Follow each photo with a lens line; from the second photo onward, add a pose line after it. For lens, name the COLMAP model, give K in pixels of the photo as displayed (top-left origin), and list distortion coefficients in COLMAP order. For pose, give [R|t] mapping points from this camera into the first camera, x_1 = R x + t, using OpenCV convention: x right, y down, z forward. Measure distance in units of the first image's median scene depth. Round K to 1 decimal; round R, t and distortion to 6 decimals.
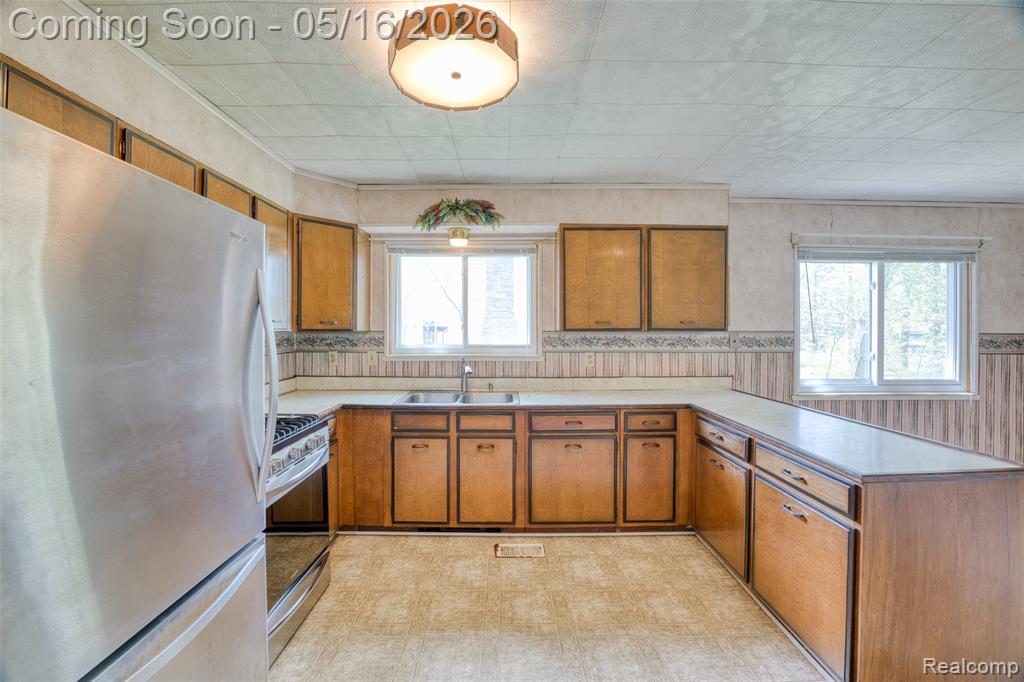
lens RADIAL K [[412.4, 0, 510.3], [0, 412.4, 334.6], [0, 0, 1]] dist [-0.017474, 0.000045]
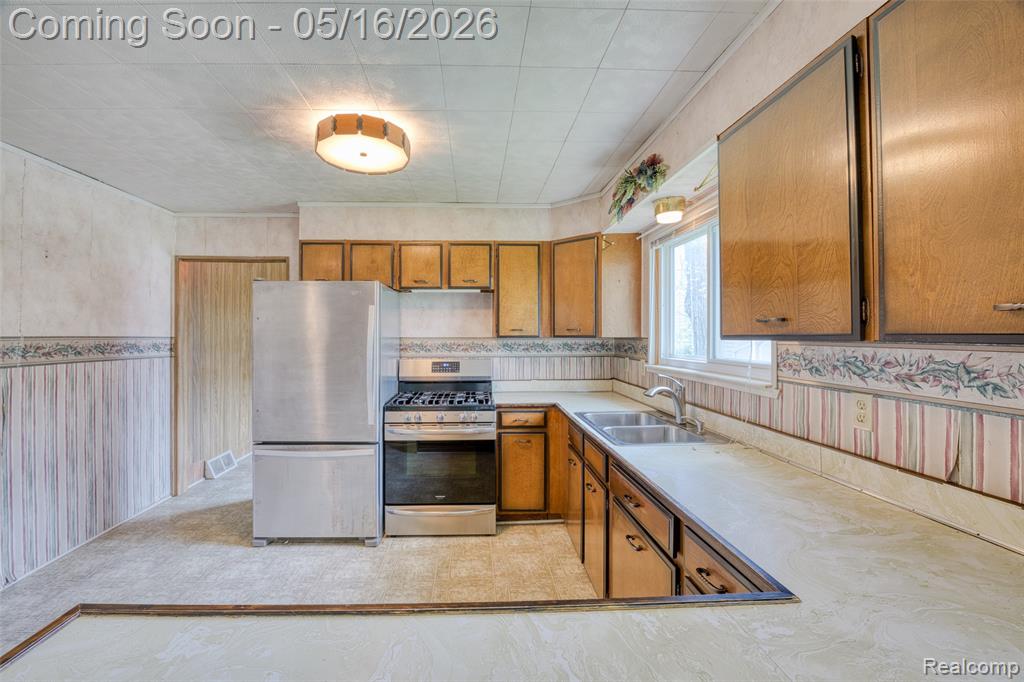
lens RADIAL K [[419.2, 0, 481.9], [0, 419.2, 334.7], [0, 0, 1]] dist [-0.017123, -0.000019]
pose [[0.027897, -0.001325, -0.999610, 0.654559], [-0.010048, 0.999948, -0.001606, -0.011292], [0.999560, 0.010089, 0.027882, 0.696160]]
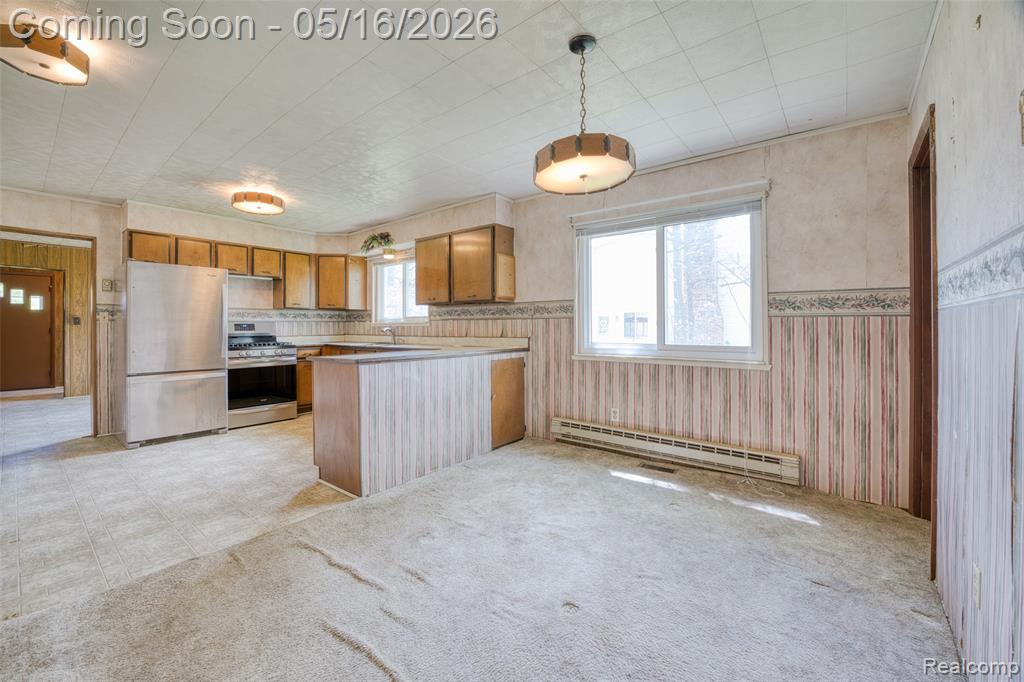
lens RADIAL K [[413.8, 0, 498.2], [0, 413.8, 325.0], [0, 0, 1]] dist [-0.011237, 0.000041]
pose [[0.770817, -0.004756, -0.637038, 1.428506], [-0.003004, 0.999934, -0.011100, 0.086417], [0.637049, 0.010470, 0.770752, -0.042028]]
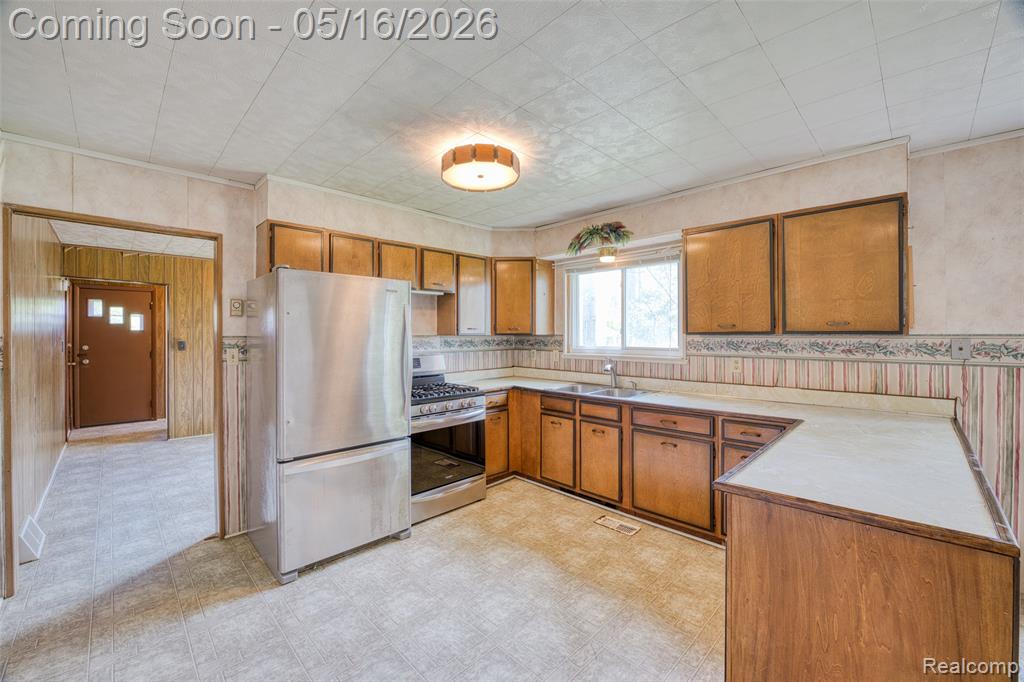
lens RADIAL K [[412.4, 0, 510.3], [0, 412.4, 334.6], [0, 0, 1]] dist [-0.017474, 0.000045]
pose [[0.702624, -0.001240, -0.711560, 0.555853], [-0.004533, 0.999970, -0.006219, -0.000295], [0.711547, 0.007595, 0.702598, -0.022967]]
